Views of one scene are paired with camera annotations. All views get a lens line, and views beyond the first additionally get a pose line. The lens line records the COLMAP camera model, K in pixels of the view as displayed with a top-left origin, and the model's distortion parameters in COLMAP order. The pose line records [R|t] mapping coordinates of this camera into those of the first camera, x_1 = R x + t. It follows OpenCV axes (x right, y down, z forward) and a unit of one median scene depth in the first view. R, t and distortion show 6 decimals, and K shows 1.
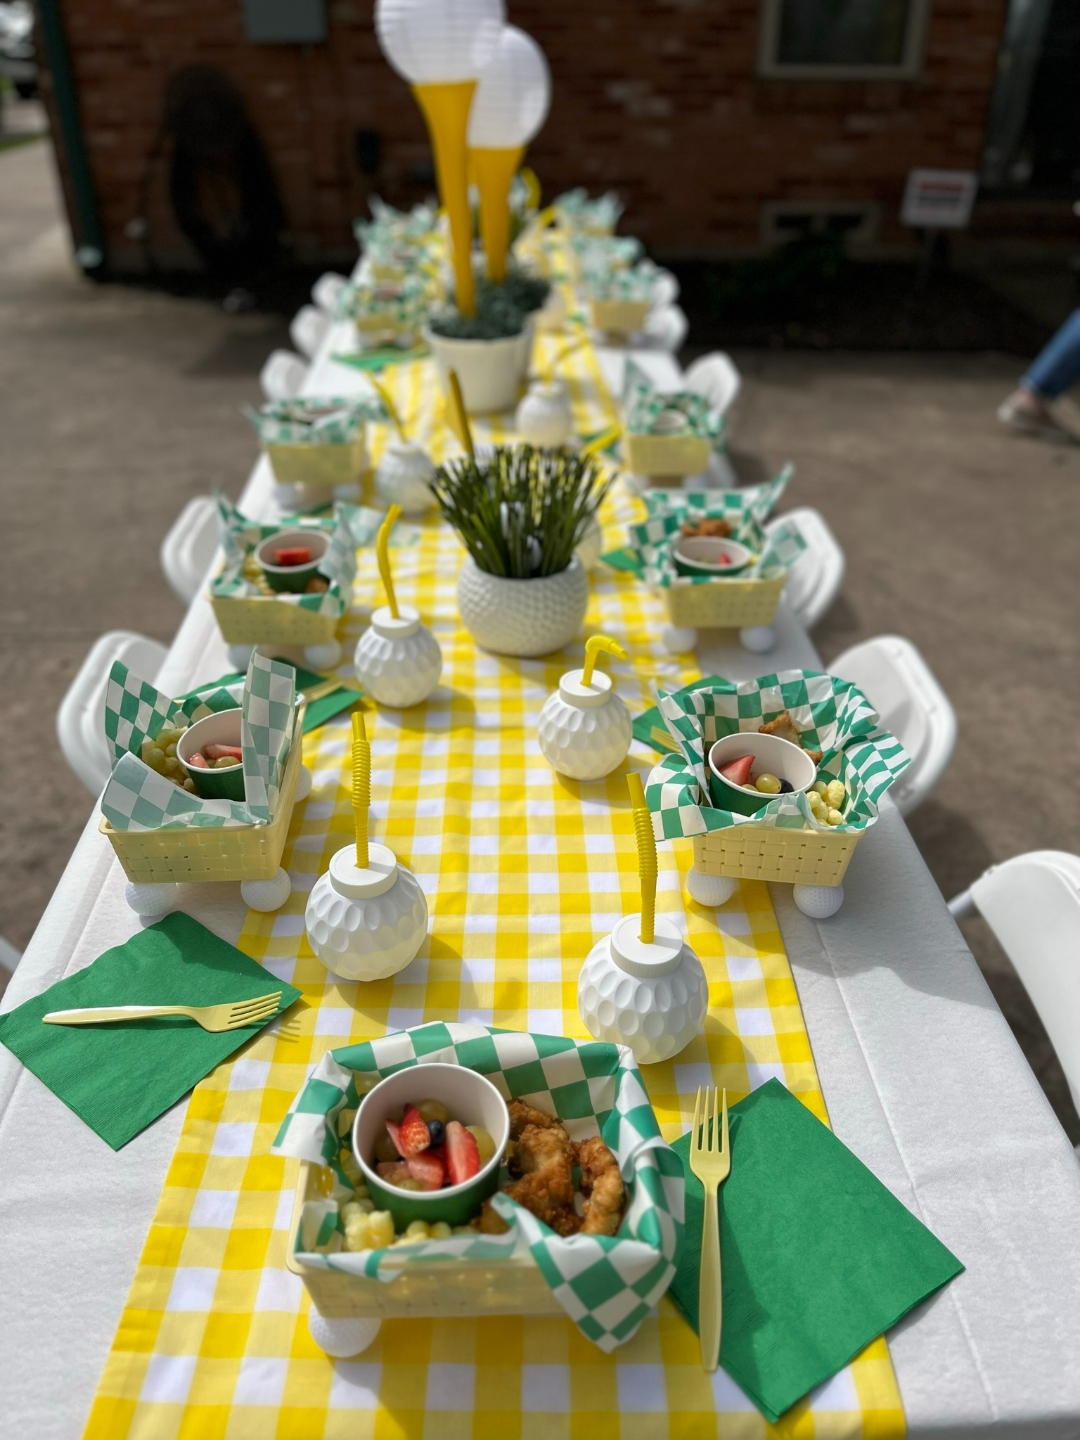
lens RADIAL K [[1084.5, 0, 548.6], [0, 1084.5, 727.2], [0, 0, 1]] dist [0.057033, -0.088568]
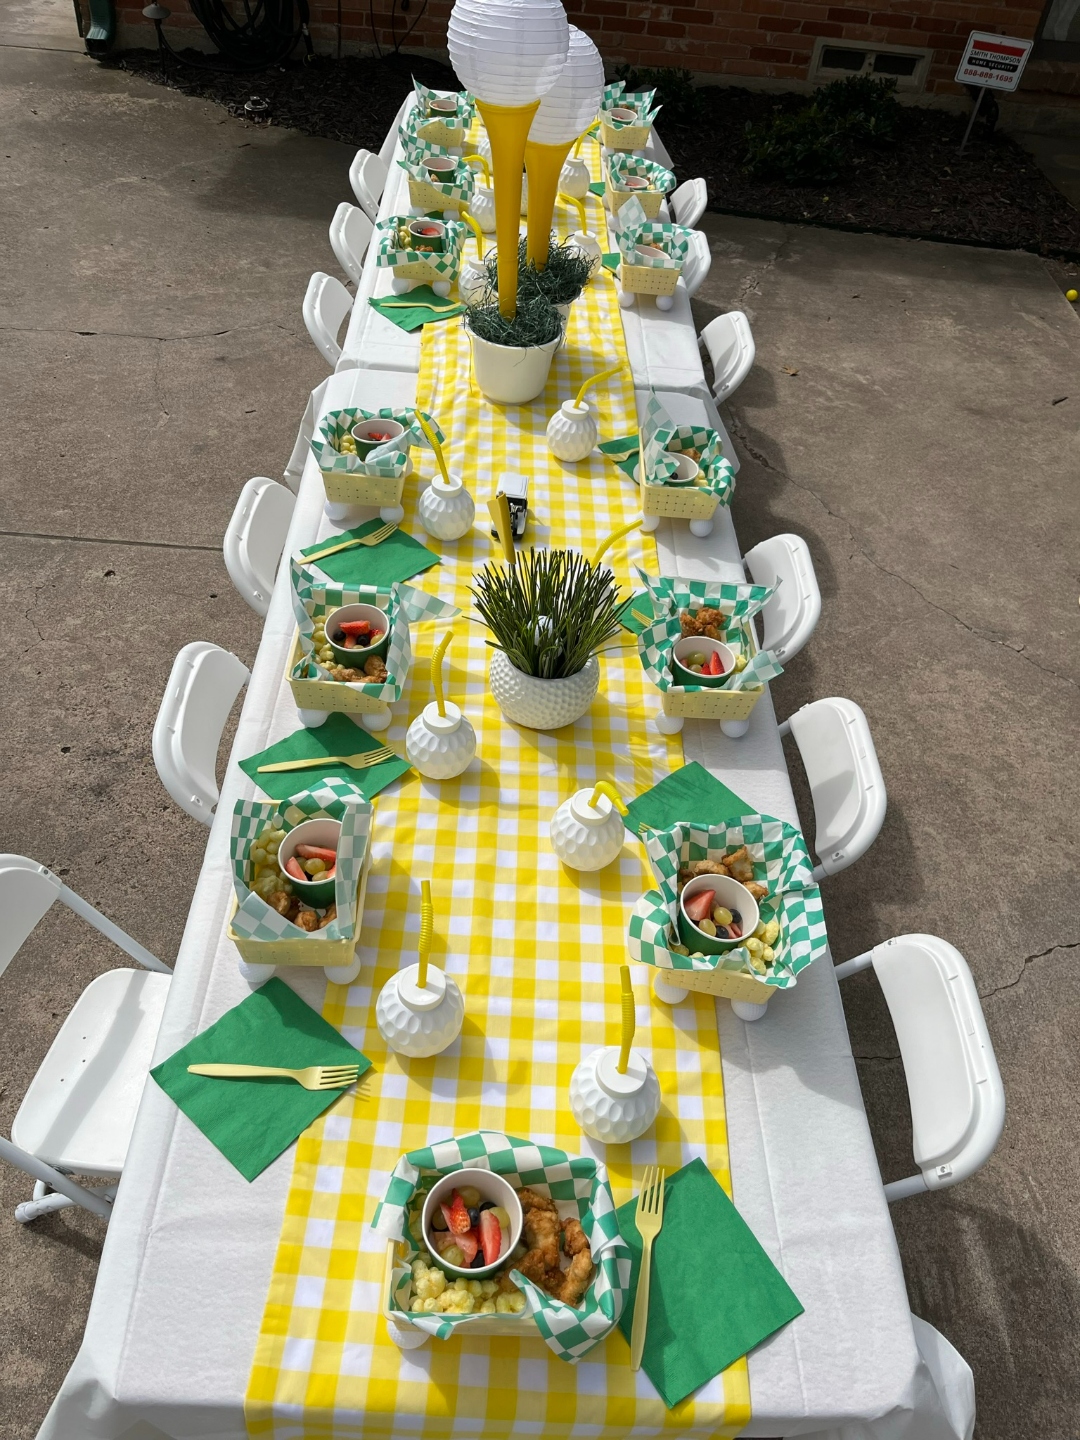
lens RADIAL K [[1082.5, 0, 540.0], [0, 1082.5, 720.0], [0, 0, 1]] dist [0.055571, -0.078180]
pose [[0.995946, 0.086218, 0.025661, -0.093960], [-0.089599, 0.976161, 0.197691, -0.531989], [-0.008004, -0.199189, 0.979928, -0.312347]]
